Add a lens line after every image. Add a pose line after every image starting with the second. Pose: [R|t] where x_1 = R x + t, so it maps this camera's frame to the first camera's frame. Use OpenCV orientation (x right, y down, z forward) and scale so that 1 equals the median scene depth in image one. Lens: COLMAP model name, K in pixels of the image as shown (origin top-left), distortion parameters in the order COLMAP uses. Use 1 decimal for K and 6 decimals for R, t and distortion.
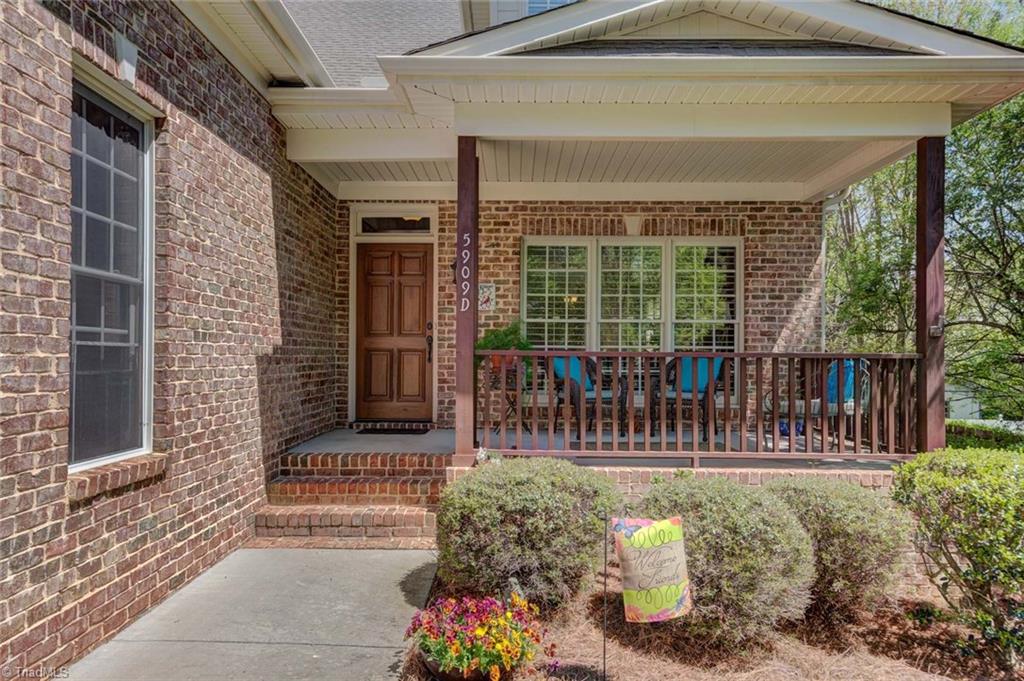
lens RADIAL K [[681.5, 0, 512.0], [0, 681.5, 340.5], [0, 0, 1]] dist [0.048078, 0.000751]
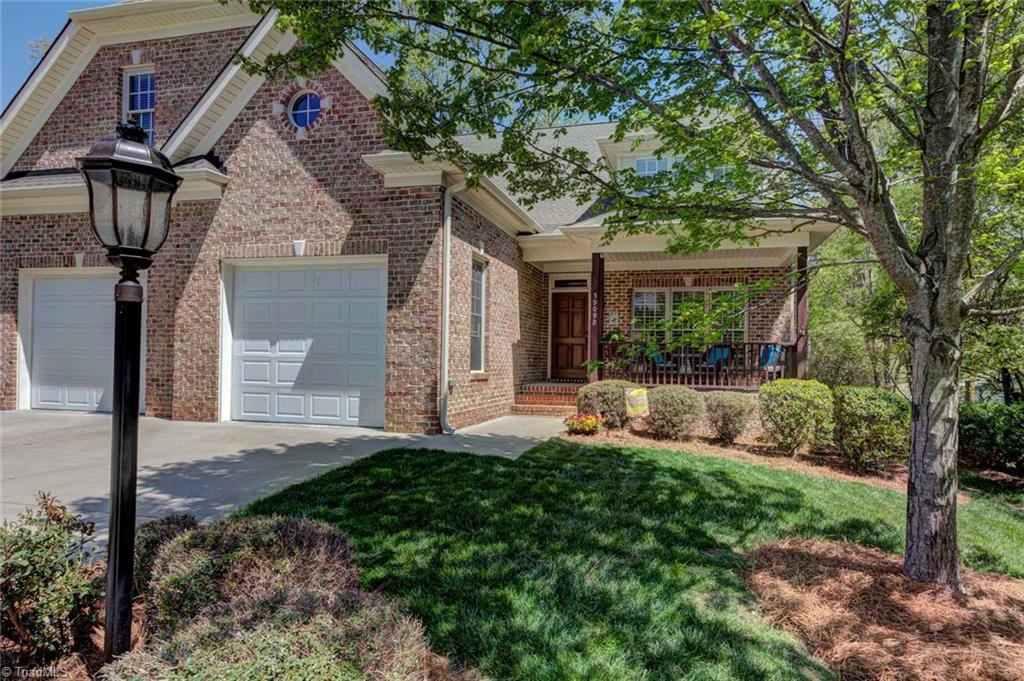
lens RADIAL K [[534.1, 0, 512.0], [0, 534.1, 340.5], [0, 0, 1]] dist [0.000276, 0.000007]
pose [[0.953438, 0.002860, -0.301576, 0.211277], [-0.007907, 0.999848, -0.015515, 0.041499], [0.301486, 0.017177, 0.953316, -0.840157]]
